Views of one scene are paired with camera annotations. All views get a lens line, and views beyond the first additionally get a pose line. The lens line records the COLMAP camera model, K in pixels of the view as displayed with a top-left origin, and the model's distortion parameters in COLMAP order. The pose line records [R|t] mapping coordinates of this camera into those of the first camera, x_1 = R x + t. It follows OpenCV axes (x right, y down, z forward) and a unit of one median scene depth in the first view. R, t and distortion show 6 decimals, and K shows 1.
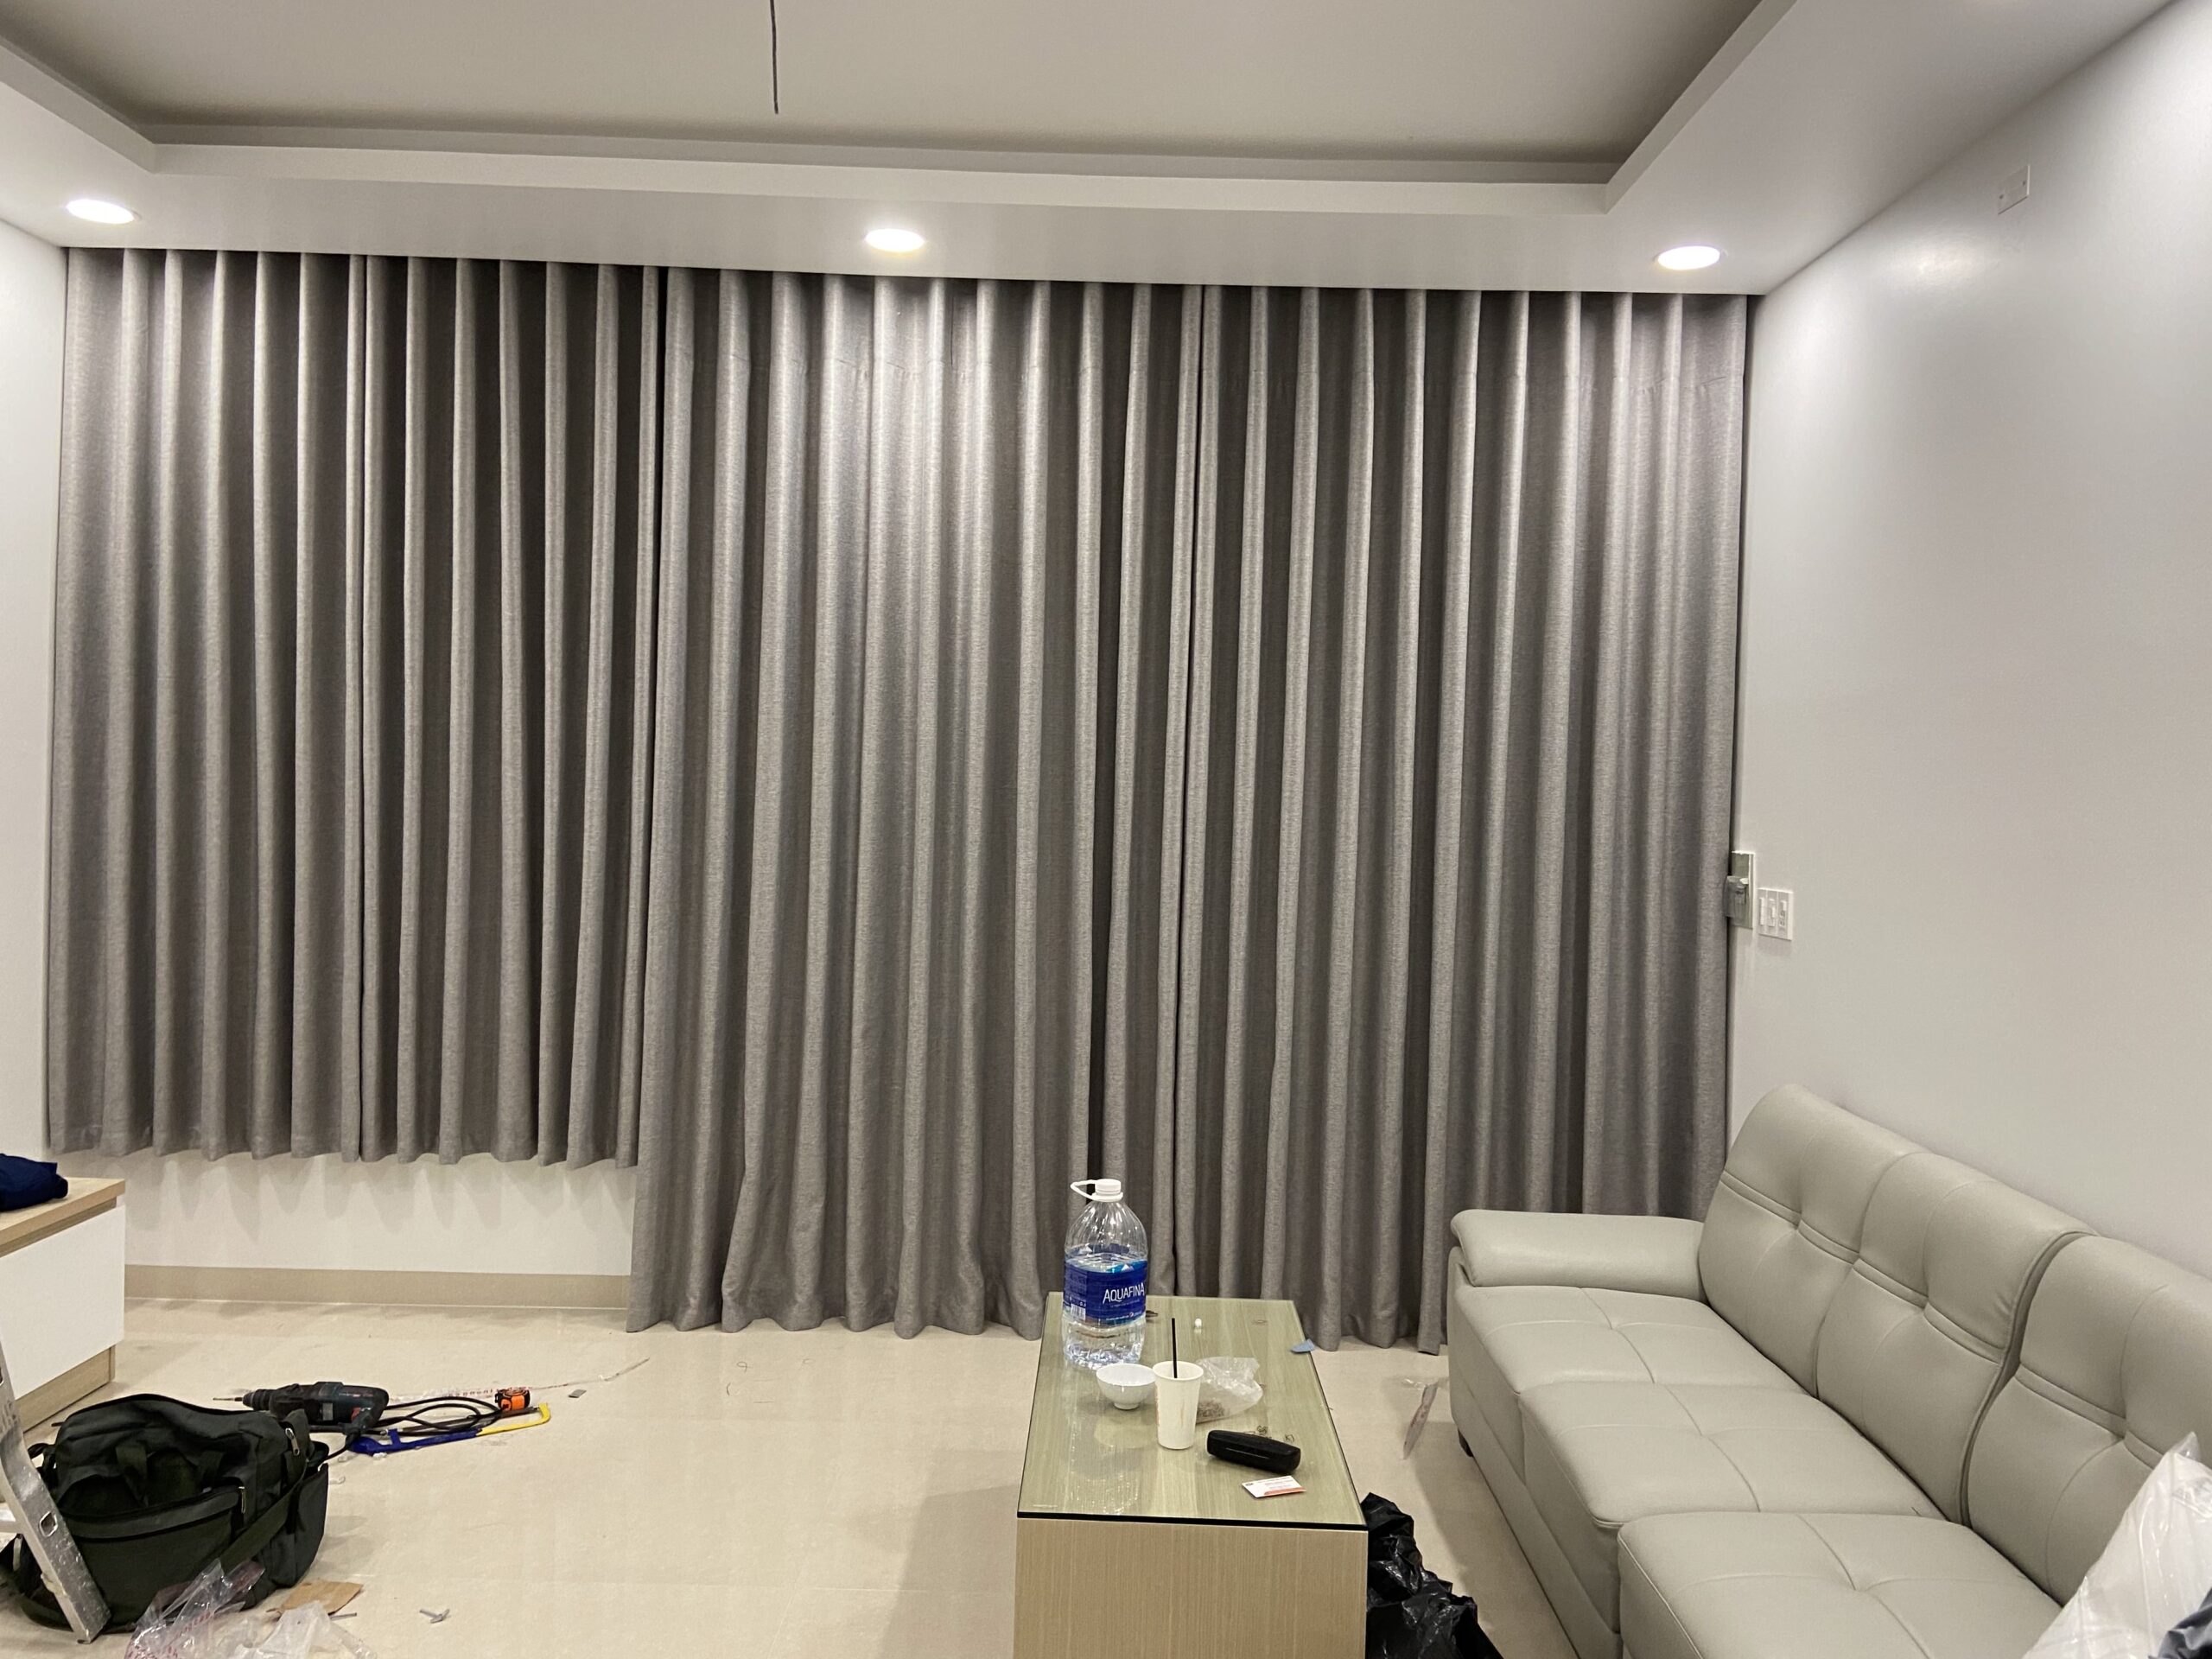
lens RADIAL K [[1792.5, 0, 1078.7], [0, 1792.5, 819.3], [0, 0, 1]] dist [0.126946, -0.178844]
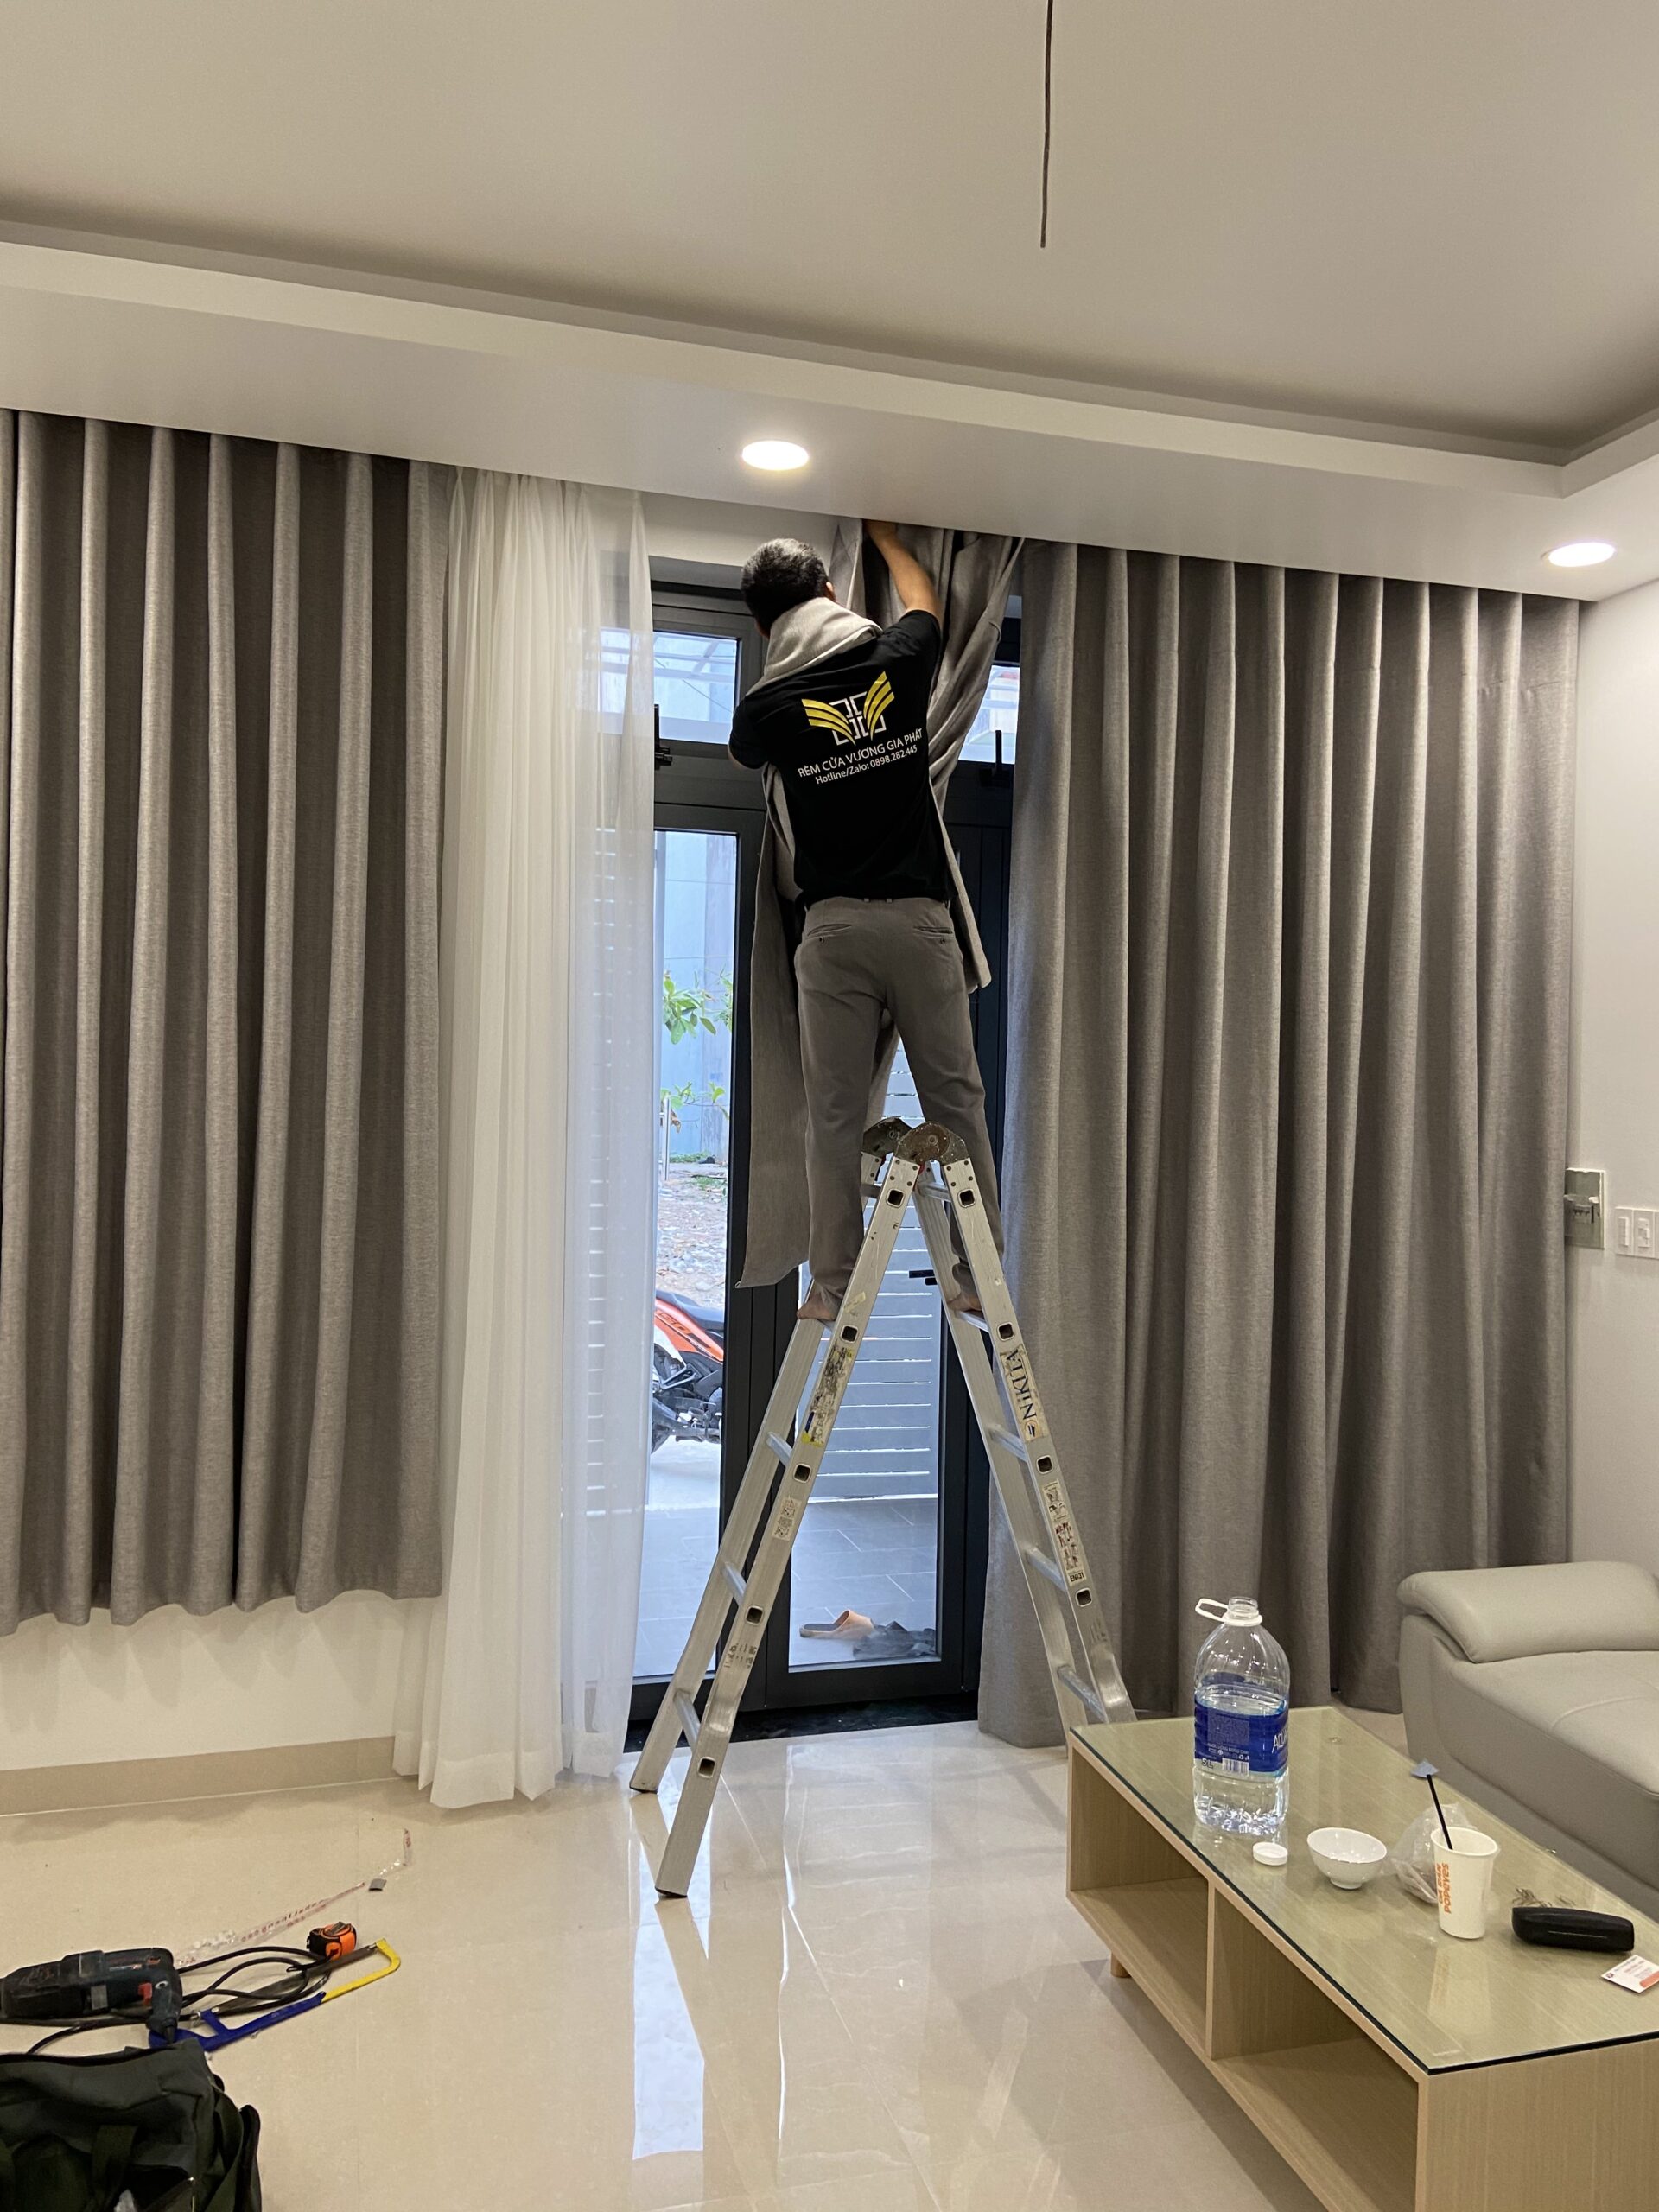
lens RADIAL K [[1798.3, 0, 835.1], [0, 1798.3, 1087.2], [0, 0, 1]] dist [0.070796, -0.065950]
pose [[0.950504, -0.009214, 0.310575, -0.313561], [0.013572, 0.999837, -0.011873, -0.019880], [-0.310415, 0.015501, 0.950475, 0.198242]]
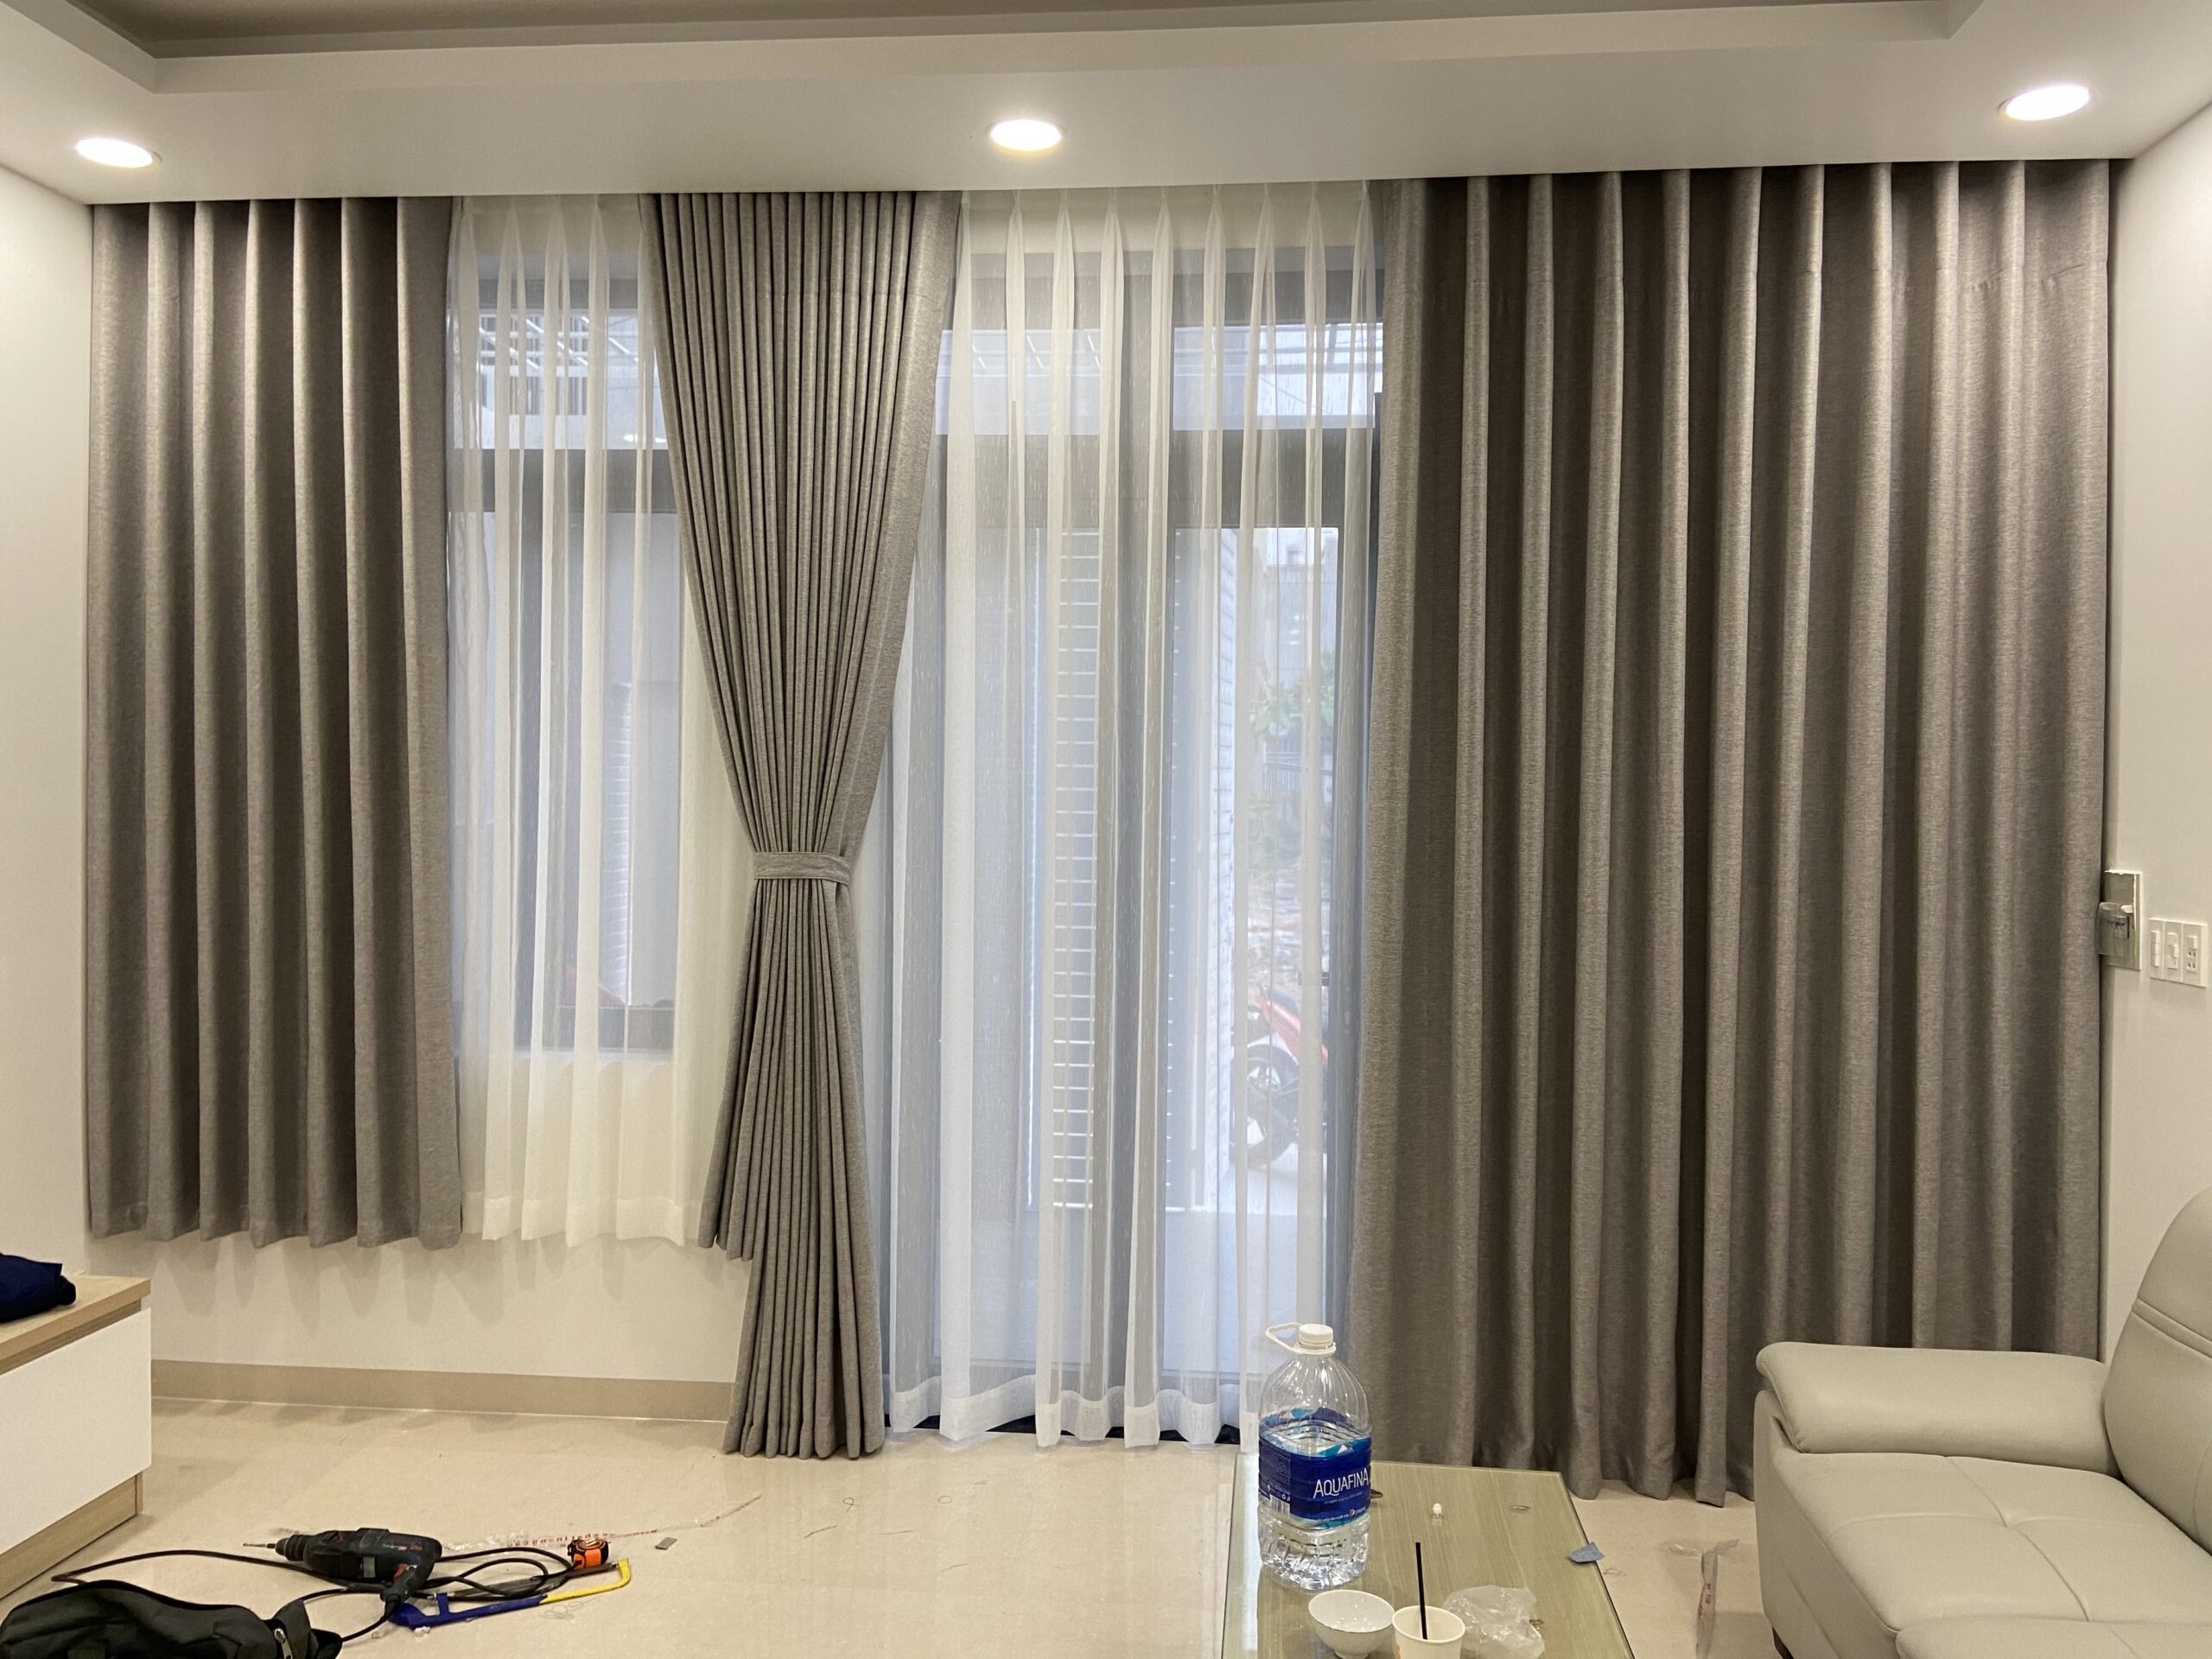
lens RADIAL K [[1792.5, 0, 1078.7], [0, 1792.5, 819.3], [0, 0, 1]] dist [0.126946, -0.178844]
pose [[0.995872, -0.015369, -0.089454, -0.008233], [0.014636, 0.999854, -0.008842, -0.003797], [0.089577, 0.007497, 0.995952, 0.178082]]
